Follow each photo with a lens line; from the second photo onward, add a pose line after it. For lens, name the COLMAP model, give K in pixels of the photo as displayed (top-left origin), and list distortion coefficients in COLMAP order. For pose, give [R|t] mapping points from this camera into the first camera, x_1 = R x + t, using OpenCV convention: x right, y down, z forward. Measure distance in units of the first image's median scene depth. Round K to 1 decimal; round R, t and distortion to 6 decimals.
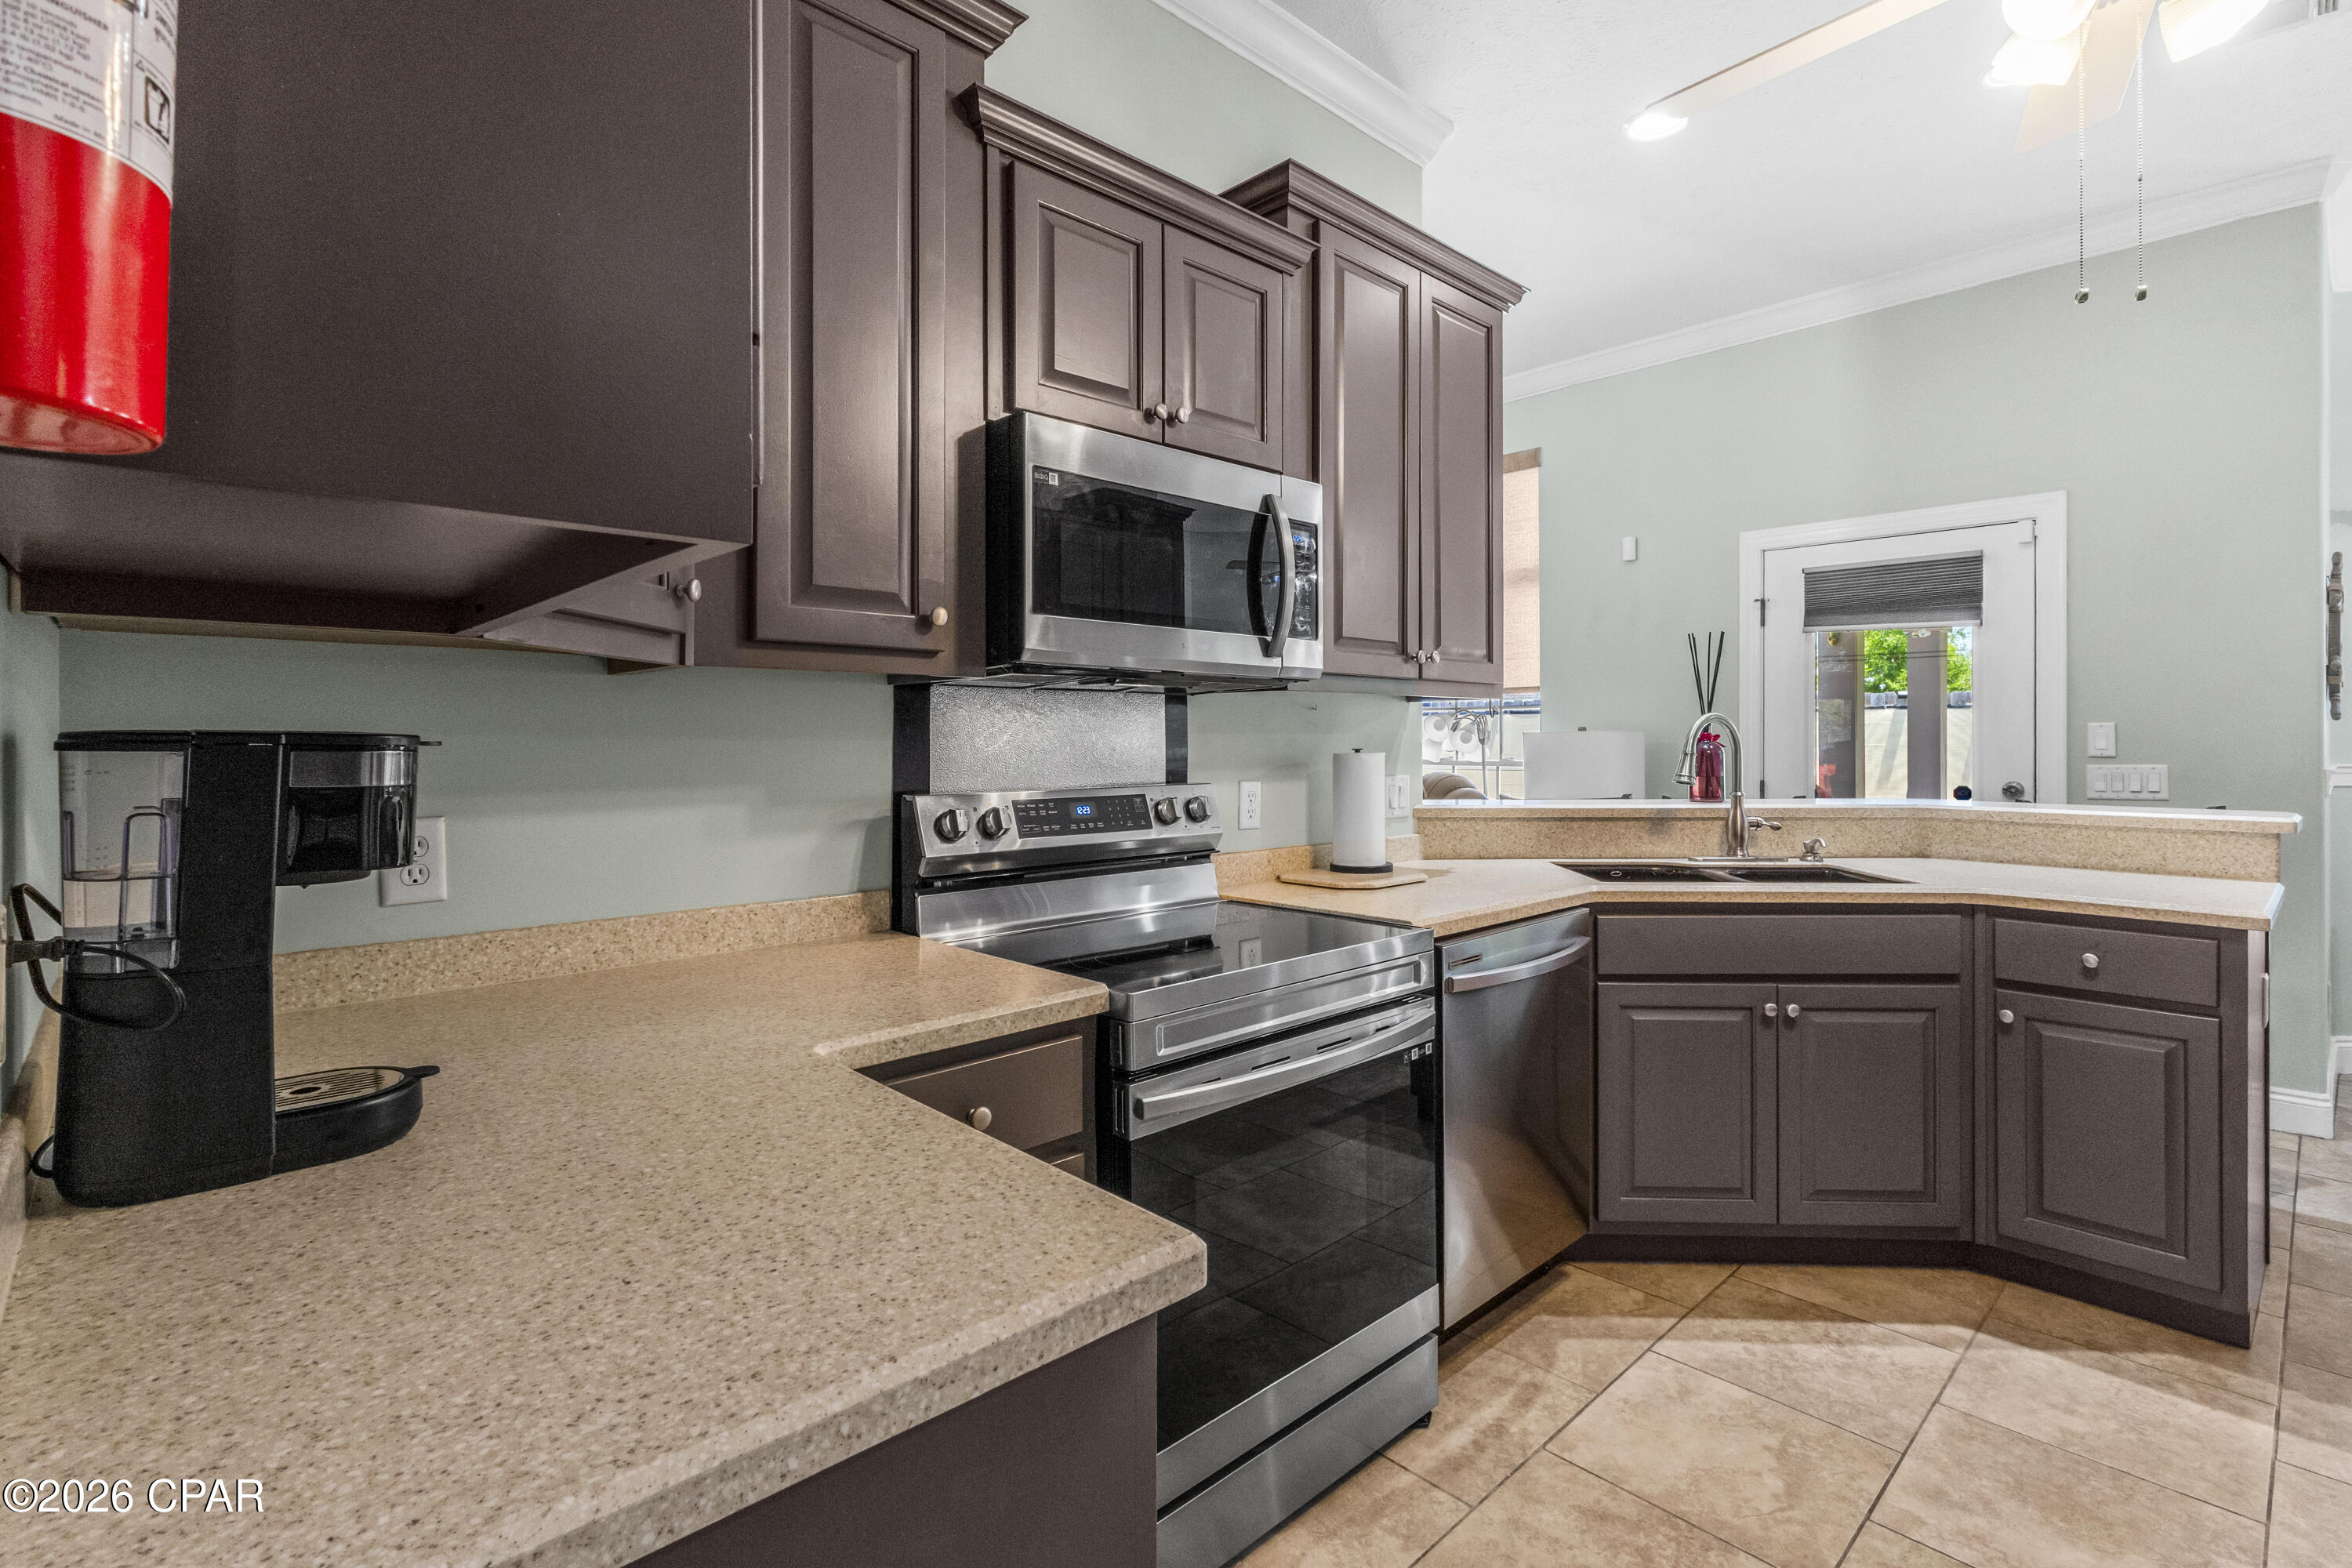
lens RADIAL K [[1101.2, 0, 1179.8], [0, 1101.2, 736.6], [0, 0, 1]] dist [0.002400, 0.001422]
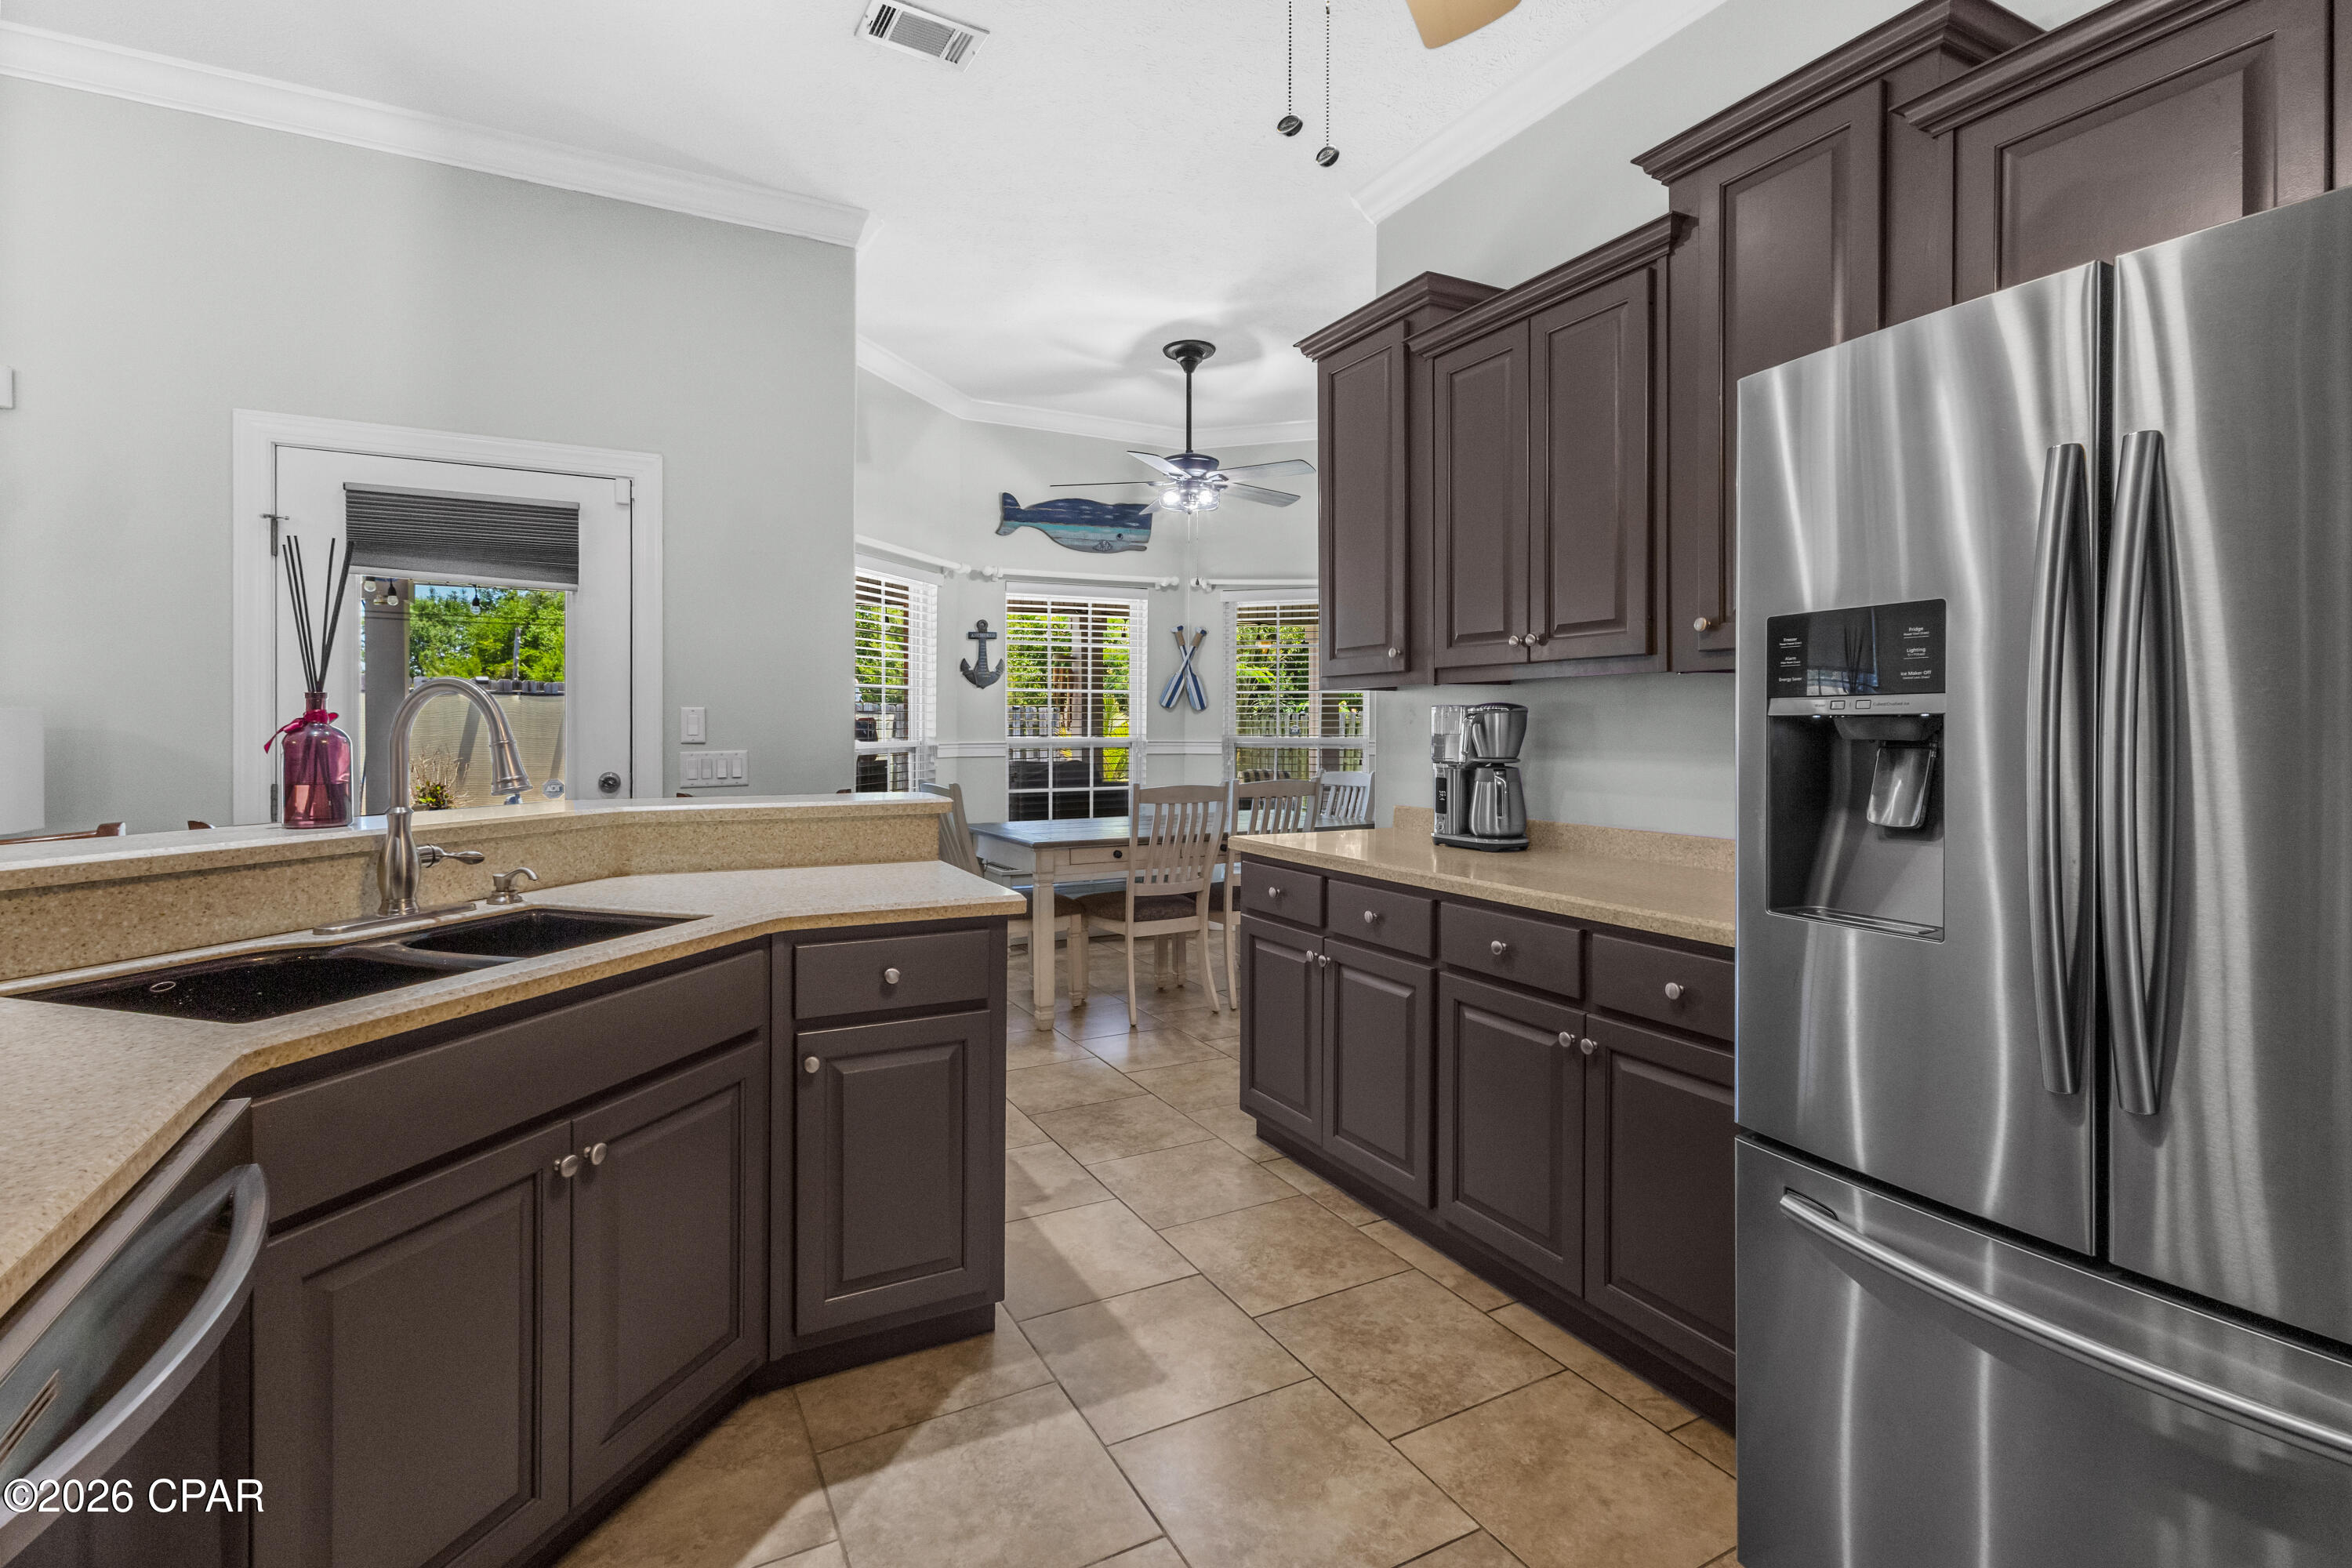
lens RADIAL K [[1101.2, 0, 1179.8], [0, 1101.2, 736.6], [0, 0, 1]] dist [0.002400, 0.001422]
pose [[0.264222, -0.005340, 0.964447, 0.039911], [-0.004204, 0.999969, 0.006688, 0.006309], [-0.964453, -0.005822, 0.264191, 0.480135]]
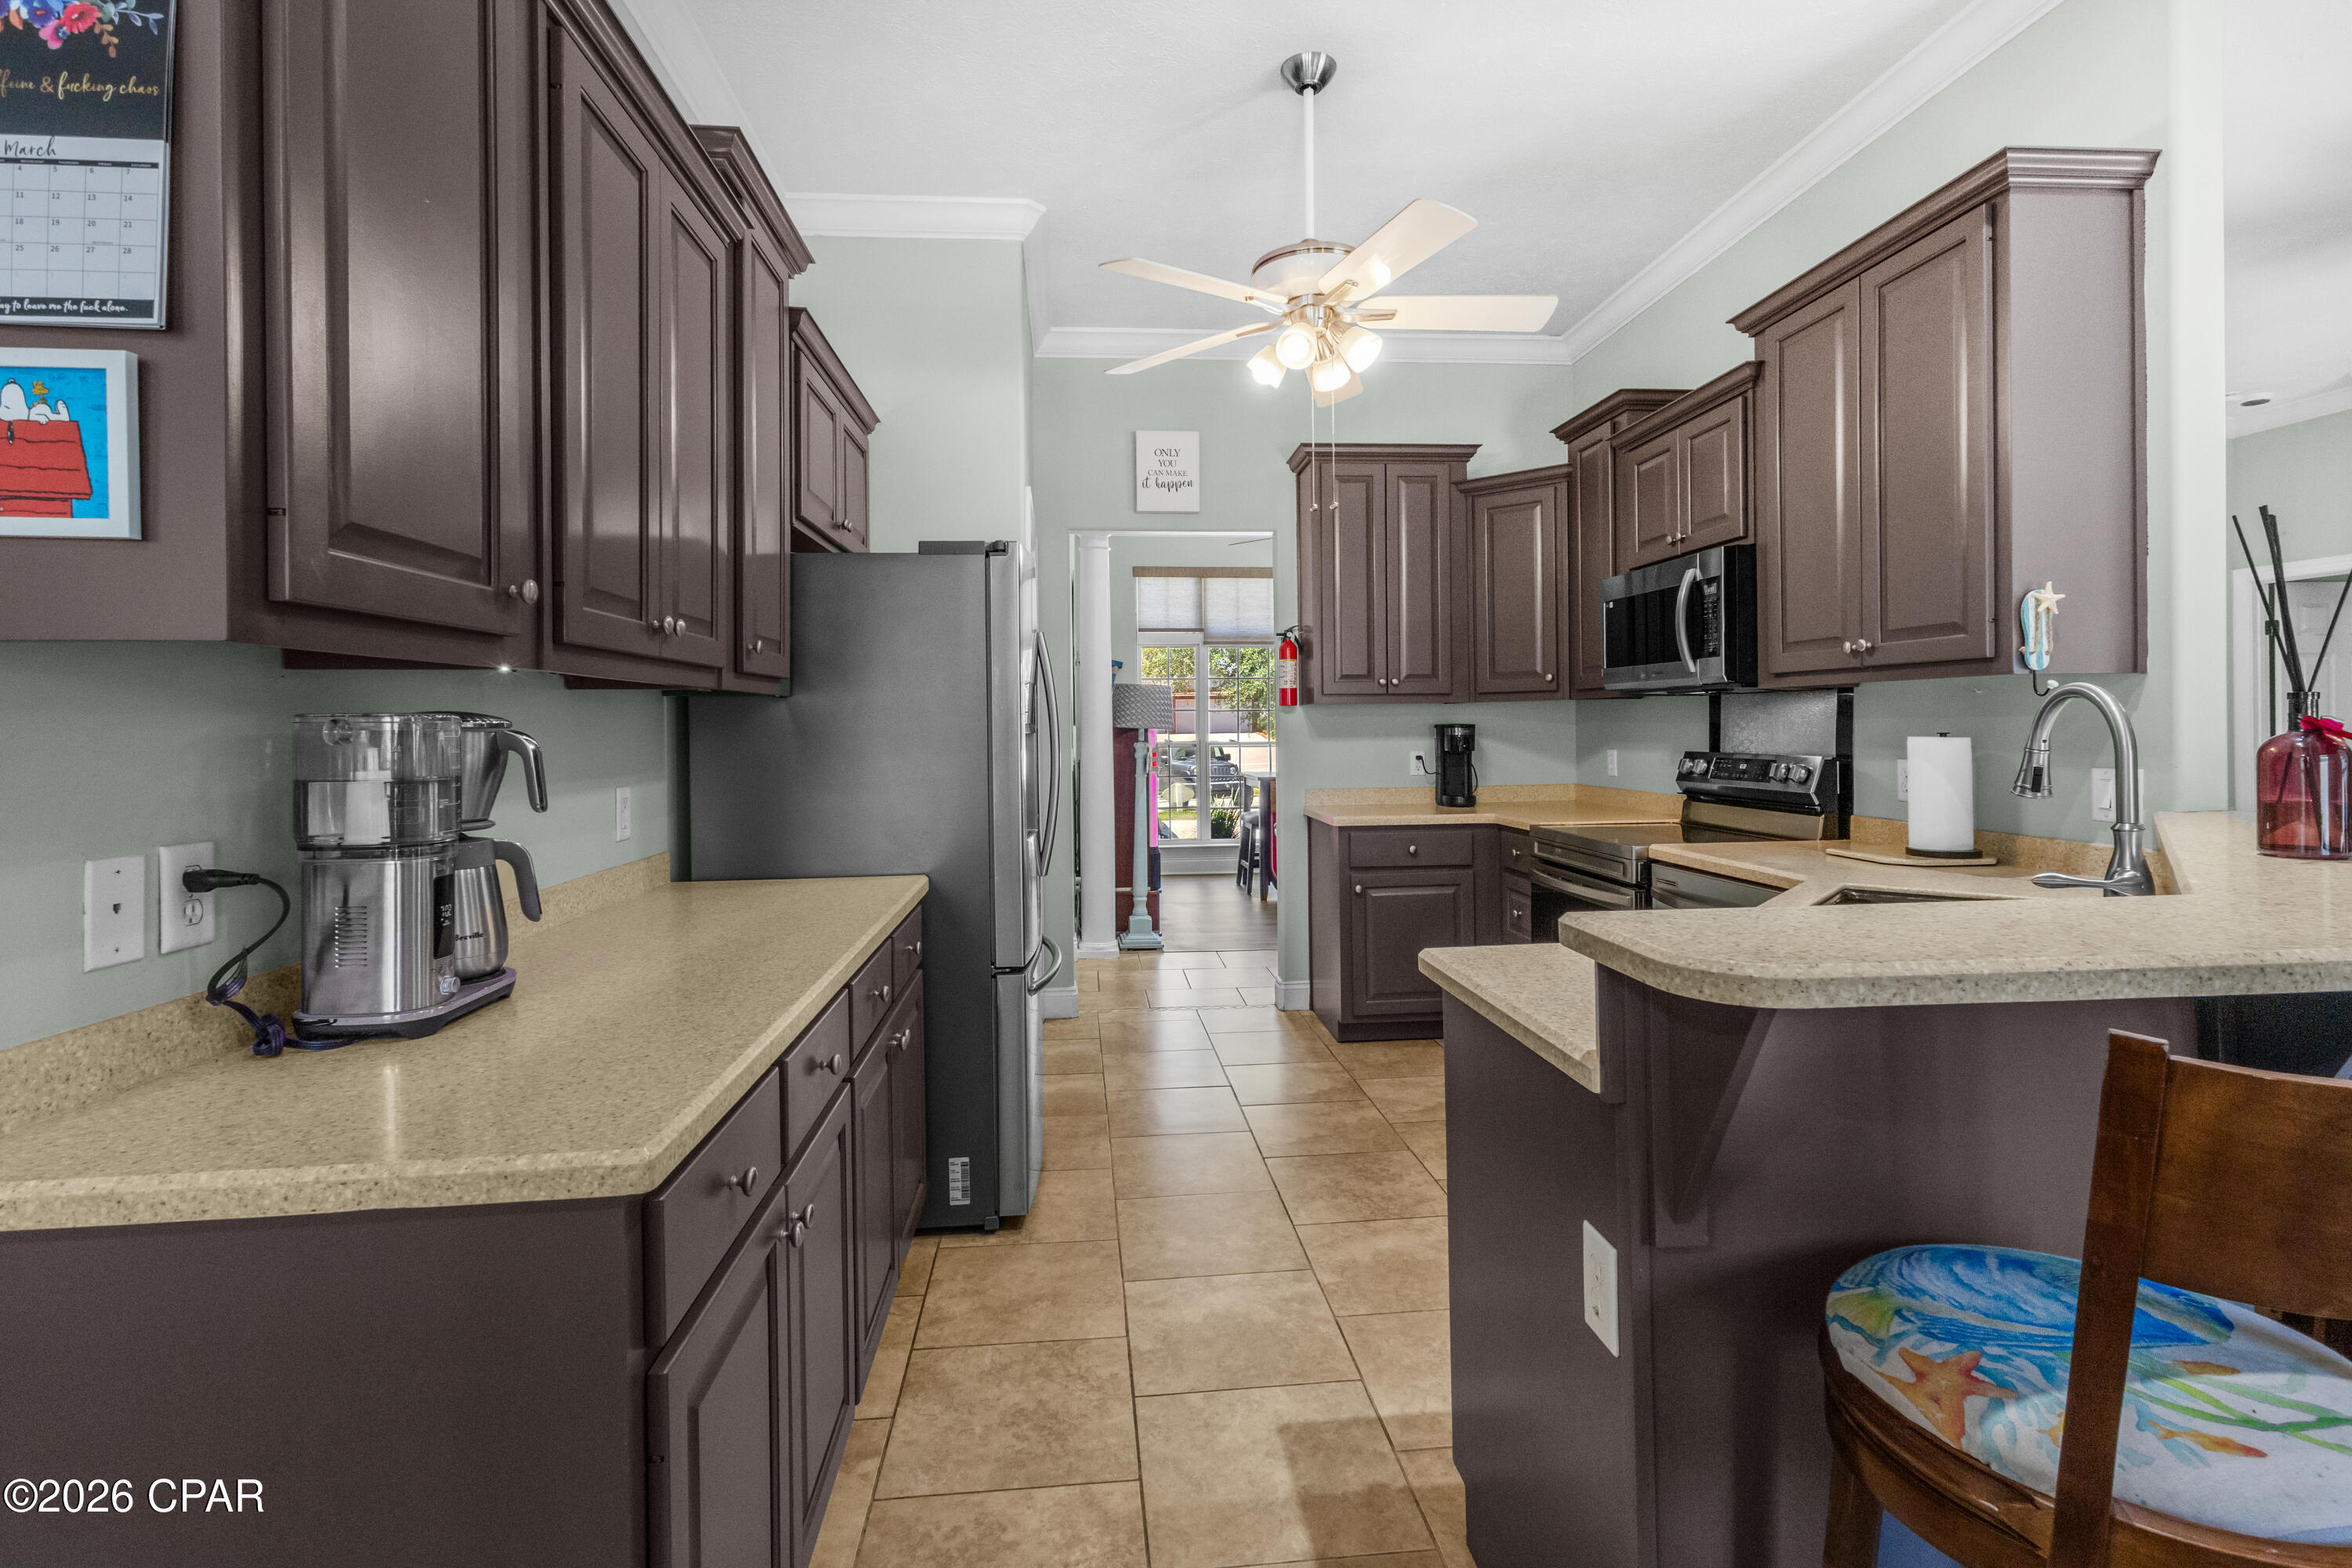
lens RADIAL K [[1101.2, 0, 1179.8], [0, 1101.2, 736.6], [0, 0, 1]] dist [0.002400, 0.001422]
pose [[-0.616643, 0.017530, -0.787048, 1.389267], [0.018273, 0.999801, 0.007952, -0.004462], [0.787031, -0.009479, -0.616841, 1.094565]]
